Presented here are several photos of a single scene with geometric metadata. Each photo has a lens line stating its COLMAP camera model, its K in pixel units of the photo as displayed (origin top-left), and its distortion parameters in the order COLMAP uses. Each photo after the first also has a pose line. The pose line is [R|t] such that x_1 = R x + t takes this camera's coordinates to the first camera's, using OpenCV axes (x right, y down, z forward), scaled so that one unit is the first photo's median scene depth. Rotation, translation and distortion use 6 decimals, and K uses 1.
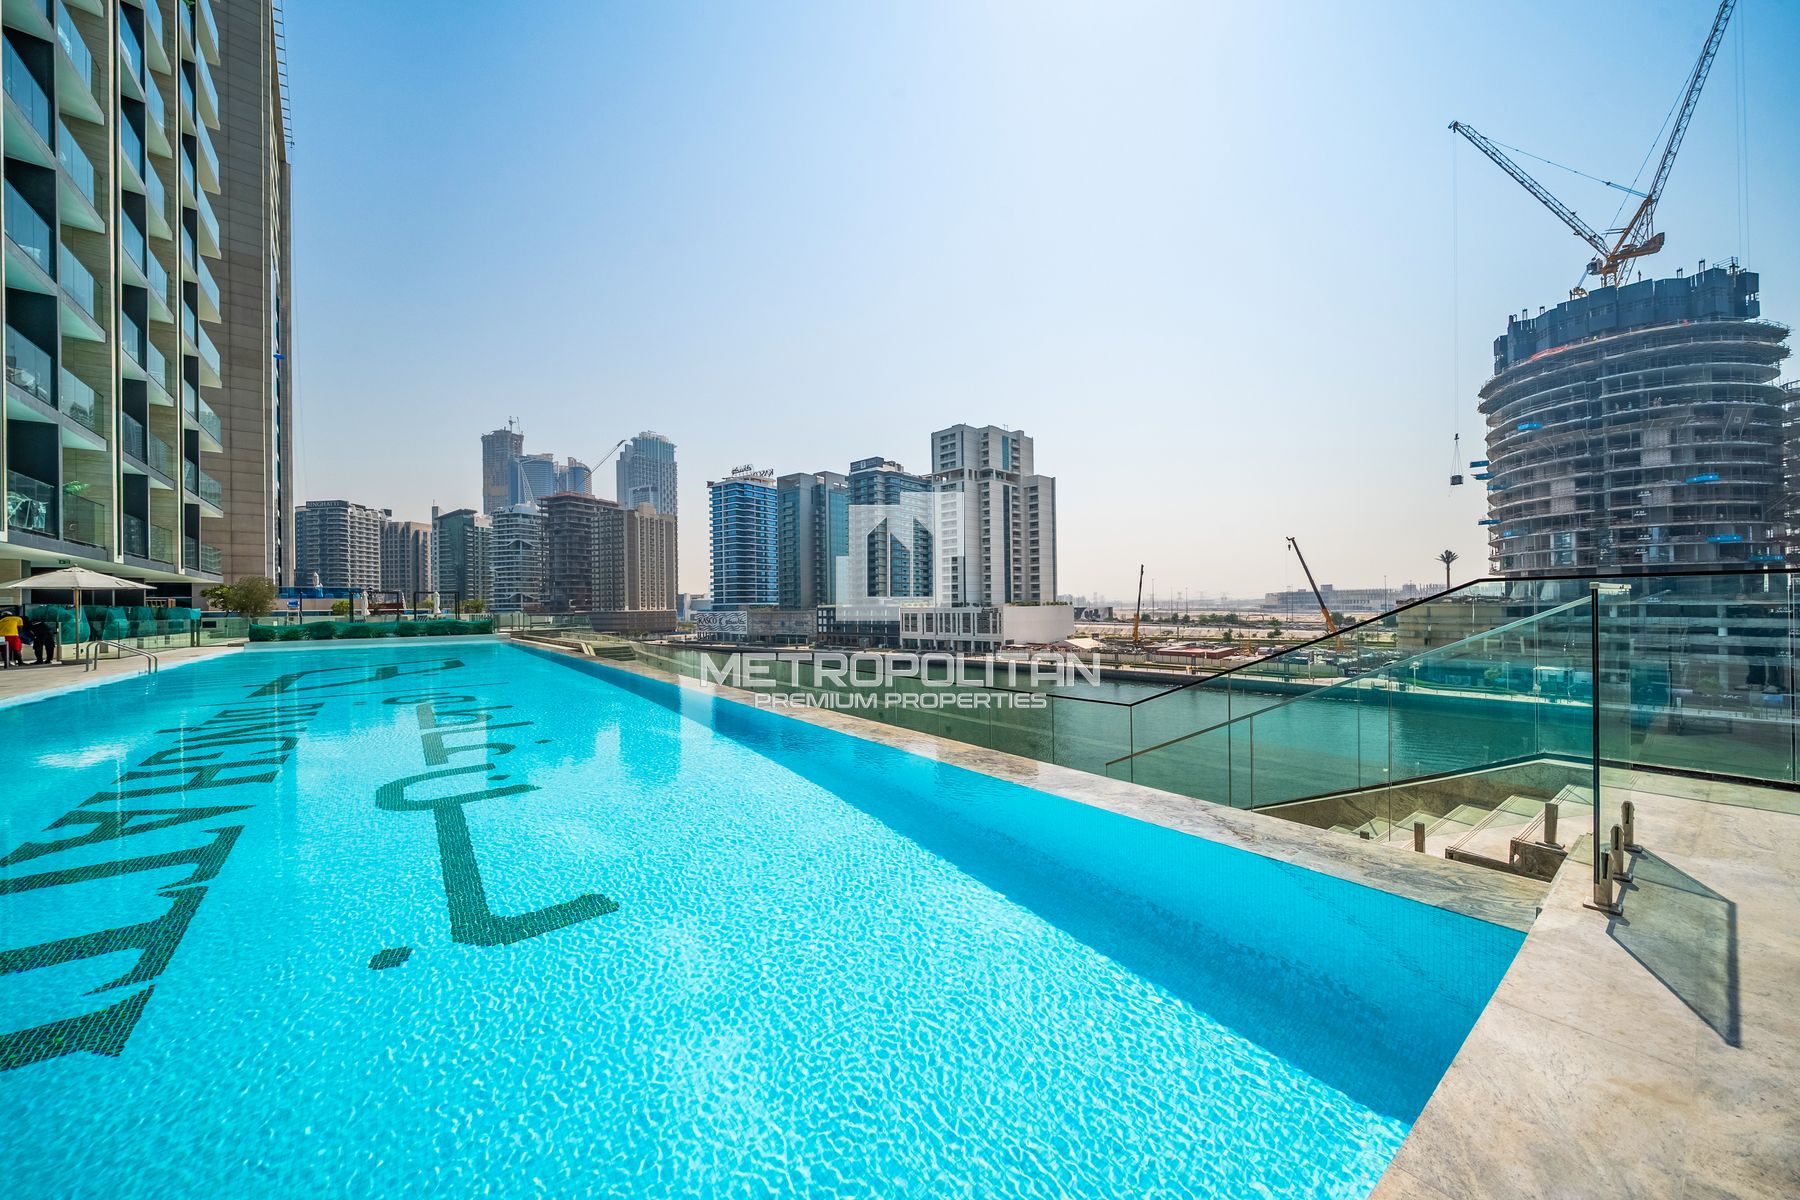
lens RADIAL K [[625.3, 0, 897.5], [0, 625.3, 602.6], [0, 0, 1]] dist [-0.012923, 0.001825]
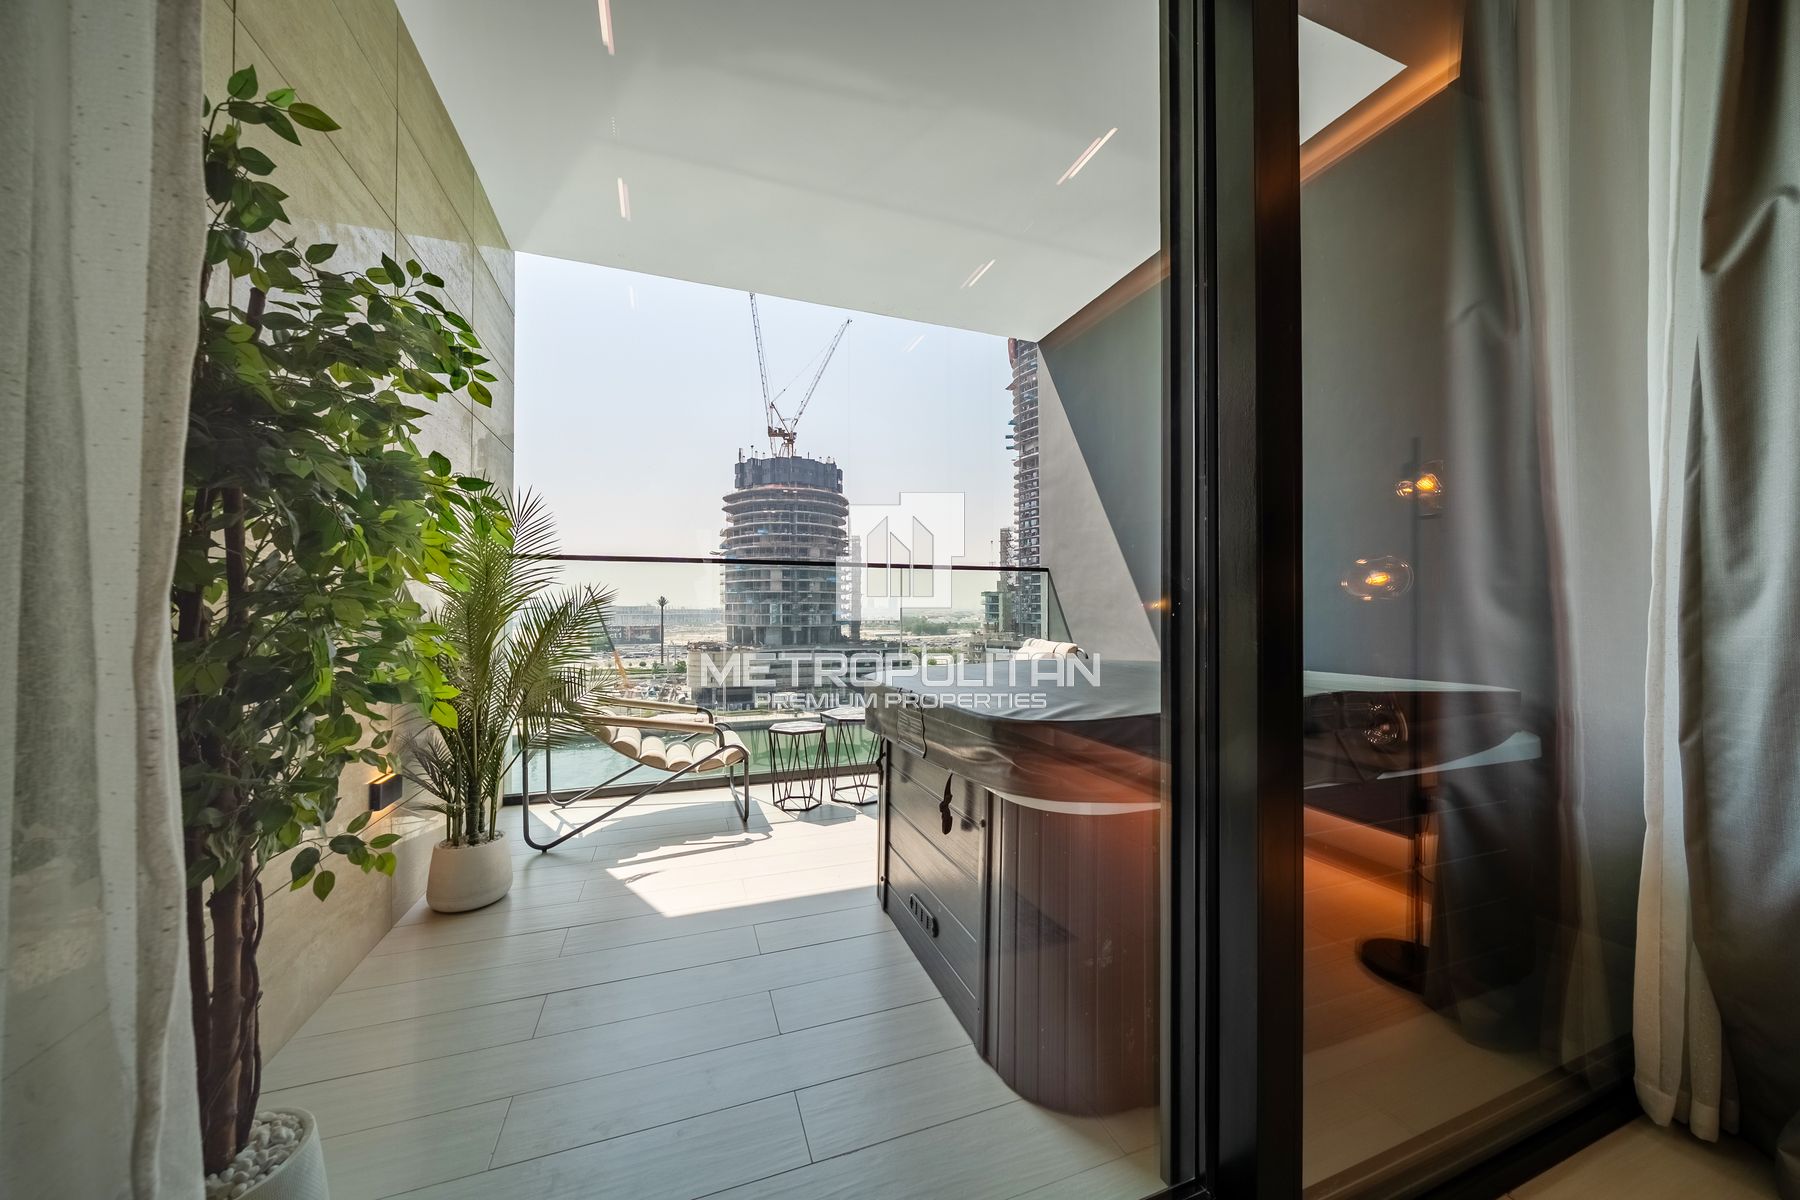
lens RADIAL K [[625.3, 0, 897.1], [0, 625.3, 594.1], [0, 0, 1]] dist [-0.012923, 0.001825]
pose [[0.324487, 0.038265, 0.945116, -0.206310], [-0.014197, 0.999266, -0.035583, -0.056023], [-0.945783, -0.001872, 0.324792, 0.129832]]
